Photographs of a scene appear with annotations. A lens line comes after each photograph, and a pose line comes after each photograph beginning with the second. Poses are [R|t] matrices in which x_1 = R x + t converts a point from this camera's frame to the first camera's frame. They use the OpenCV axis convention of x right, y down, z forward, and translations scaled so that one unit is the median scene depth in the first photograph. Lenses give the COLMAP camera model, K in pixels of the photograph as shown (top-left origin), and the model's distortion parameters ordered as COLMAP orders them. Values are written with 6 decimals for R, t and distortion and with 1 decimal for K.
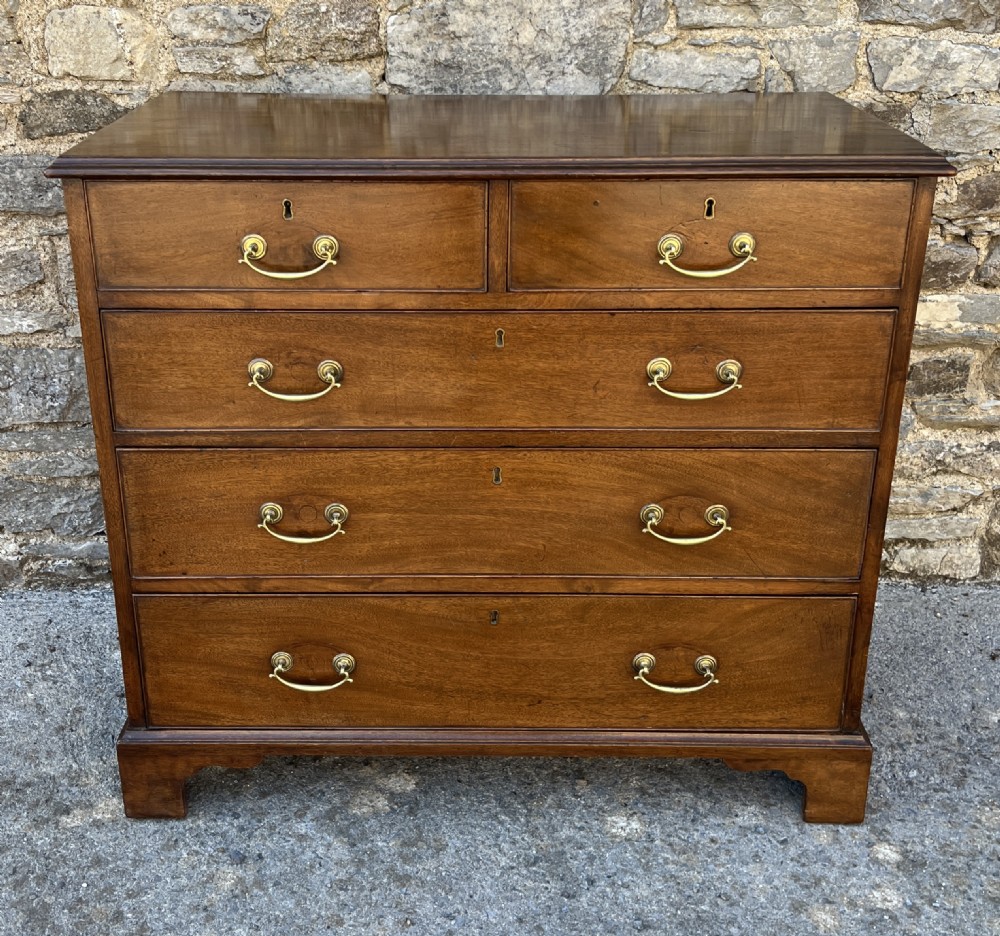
lens RADIAL K [[1210.1, 0, 482.2], [0, 1210.1, 401.2], [0, 0, 1]] dist [0.037944, 0.000000]
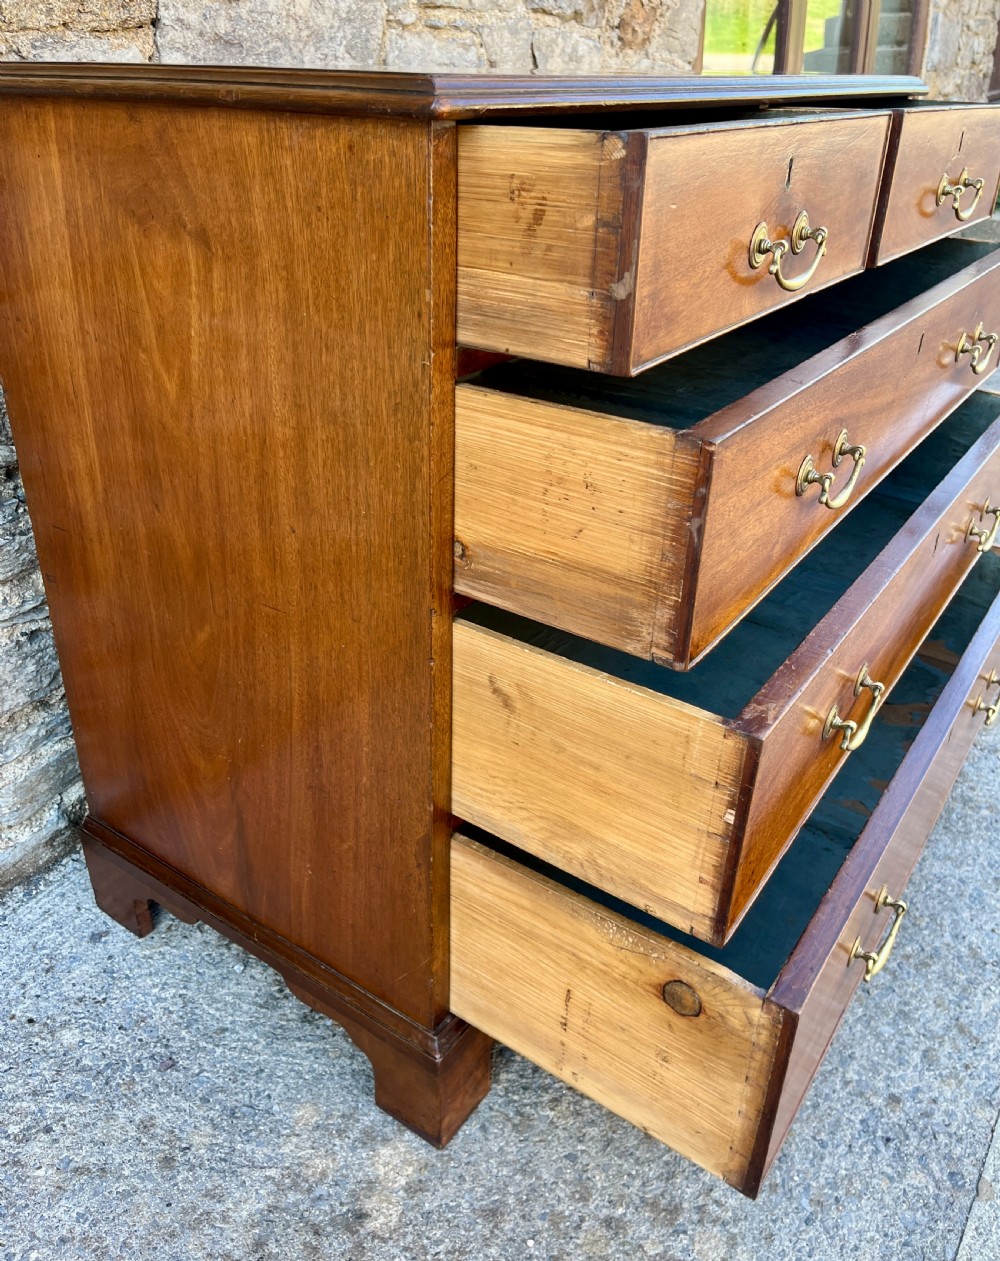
lens RADIAL K [[1012.1, 0, 491.9], [0, 1012.1, 598.9], [0, 0, 1]] dist [0.070508, -0.098362]
pose [[0.572646, -0.366990, 0.733072, -0.578840], [0.299062, 0.926099, 0.230007, -0.067489], [-0.763308, 0.087521, 0.640079, 0.576213]]
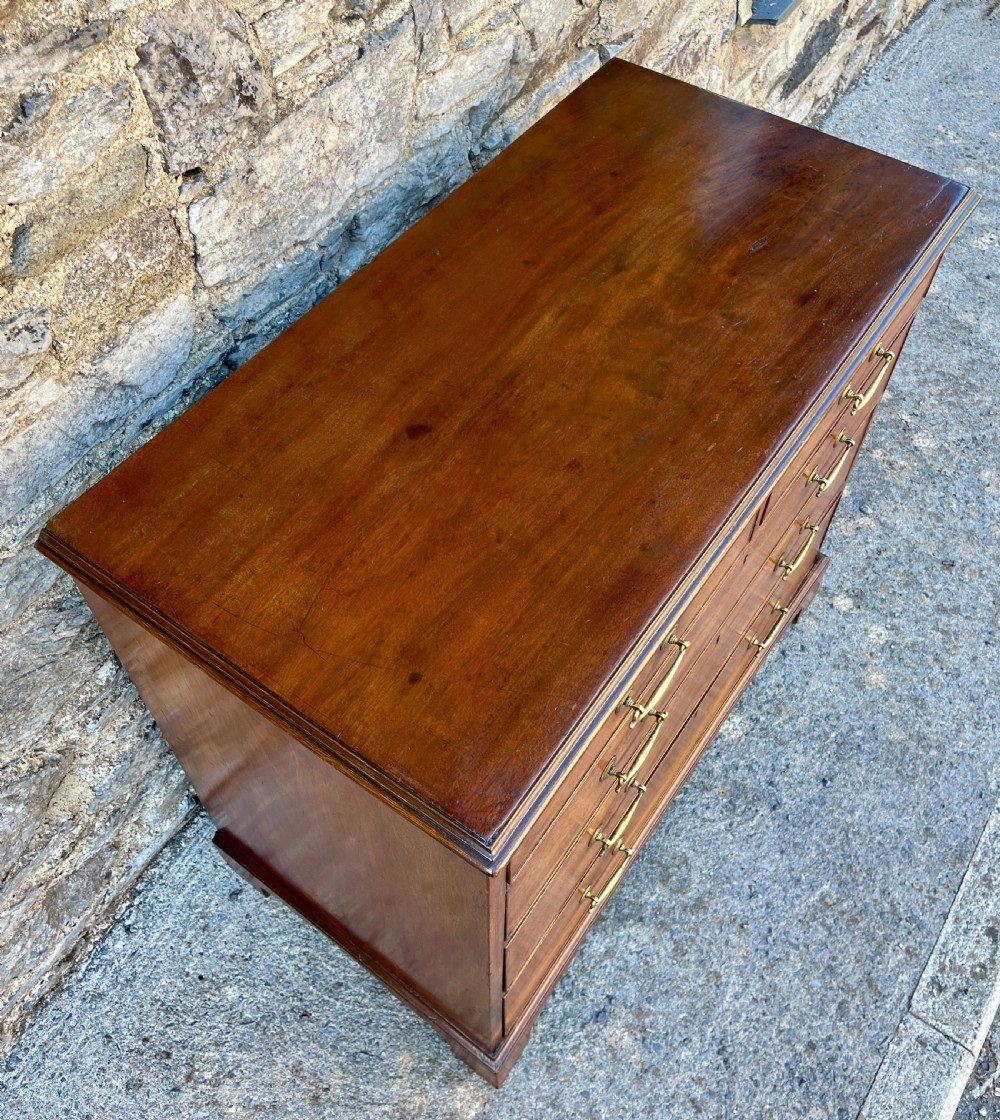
lens RADIAL K [[1056.3, 0, 503.4], [0, 1056.3, 497.2], [0, 0, 1]] dist [0.026836, 0.000000]
pose [[0.578704, -0.646457, 0.497188, -0.407572], [0.309932, 0.738234, 0.599126, -0.551288], [-0.754350, -0.192622, 0.627577, 0.527142]]
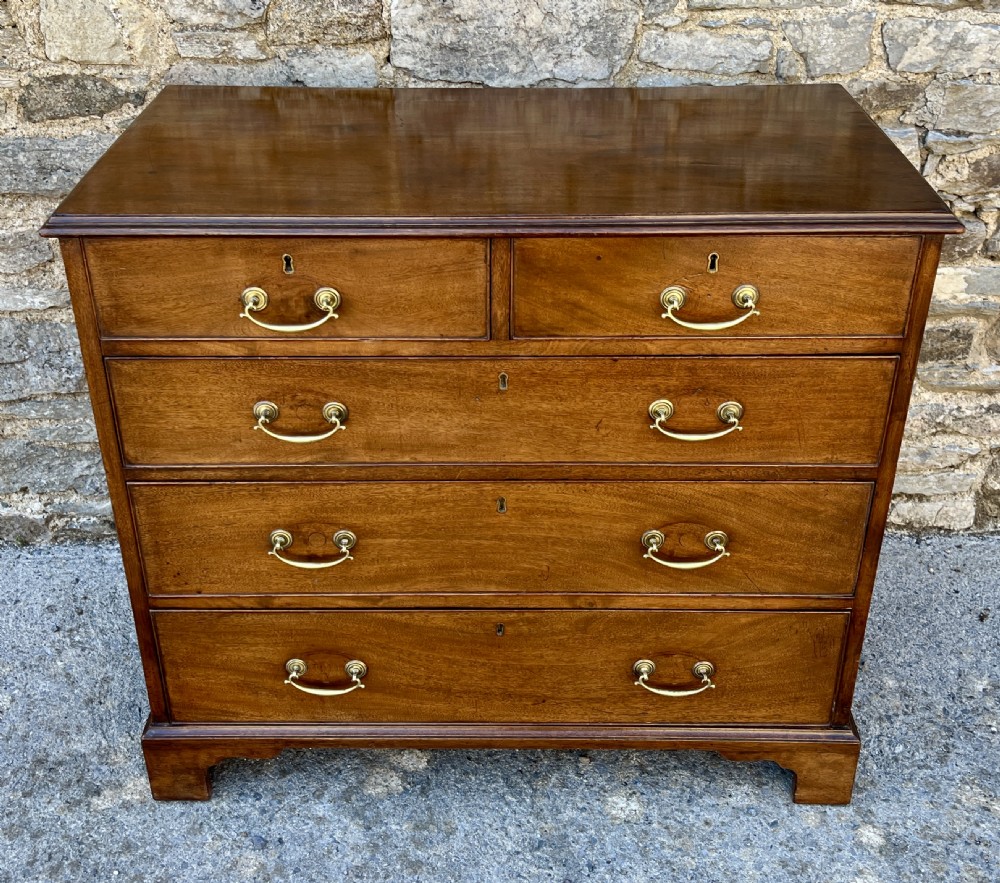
lens RADIAL K [[1172.0, 0, 501.2], [0, 1172.0, 372.5], [0, 0, 1]] dist [0.042513, 0.000000]
pose [[0.999994, -0.003093, -0.001639, 0.012440], [0.003276, 0.991906, 0.126935, -0.154810], [0.001233, -0.126940, 0.991910, 0.028129]]
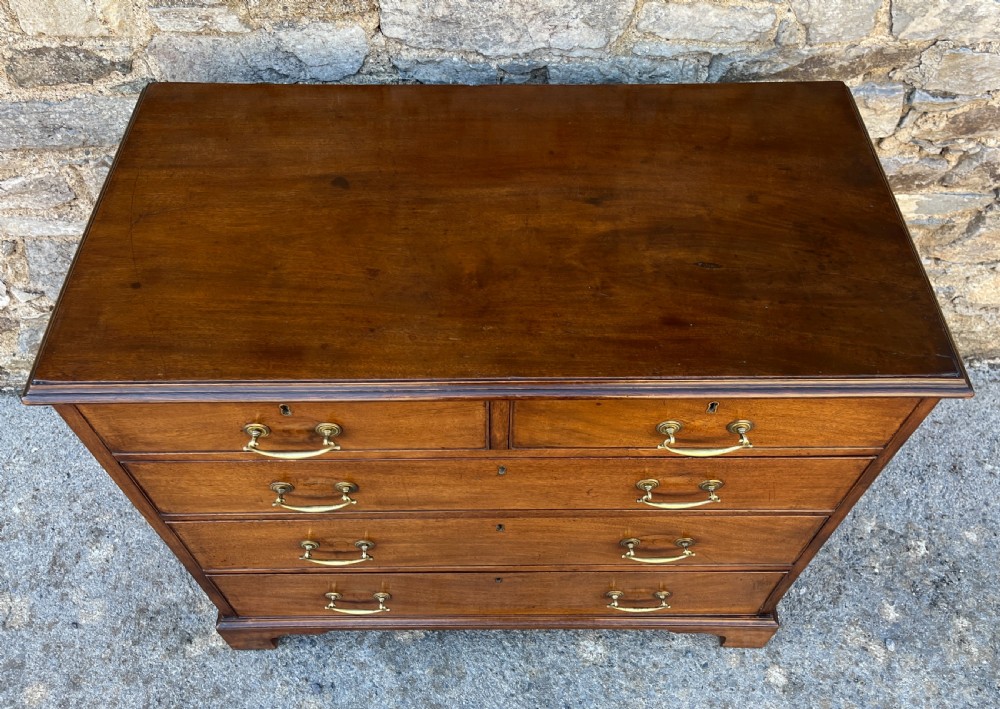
lens RADIAL K [[825.8, 0, 506.6], [0, 825.8, 323.2], [0, 0, 1]] dist [0.042875, -0.030062]
pose [[0.999841, -0.010473, 0.014403, 0.008063], [0.001663, 0.860164, 0.510014, -0.454320], [-0.017730, -0.509909, 0.860045, 0.366298]]
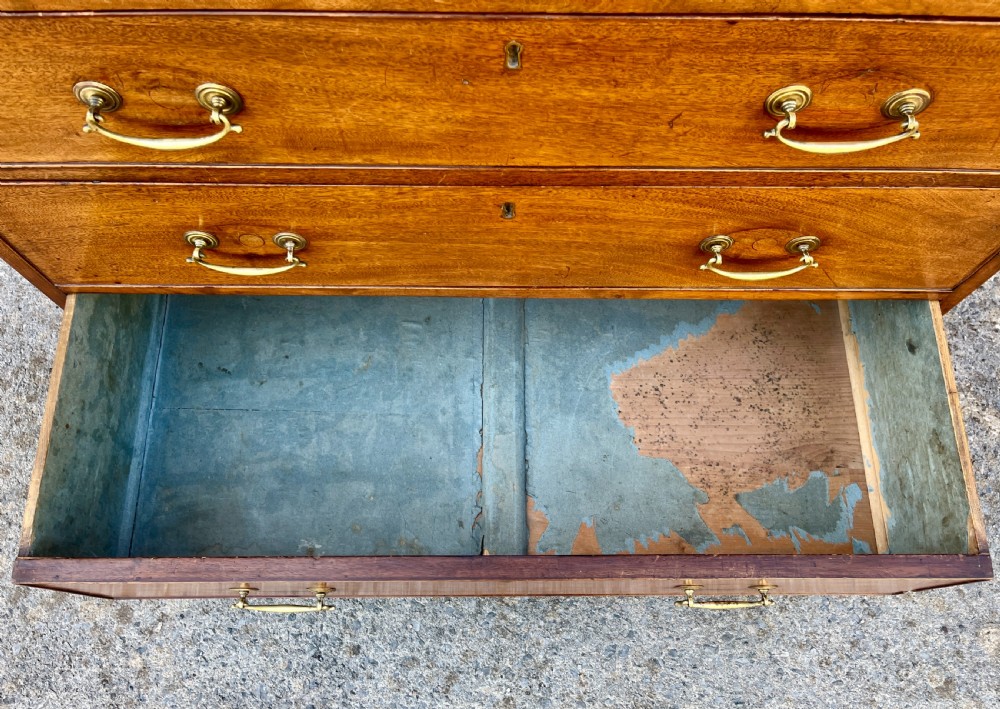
lens RADIAL K [[764.3, 0, 512.0], [0, 764.3, 373.1], [0, 0, 1]] dist [0.053310, -0.071305]
pose [[0.999936, 0.000269, 0.011300, 0.008574], [-0.008479, 0.678863, 0.734216, -0.176515], [-0.007474, -0.734265, 0.678822, 0.556359]]
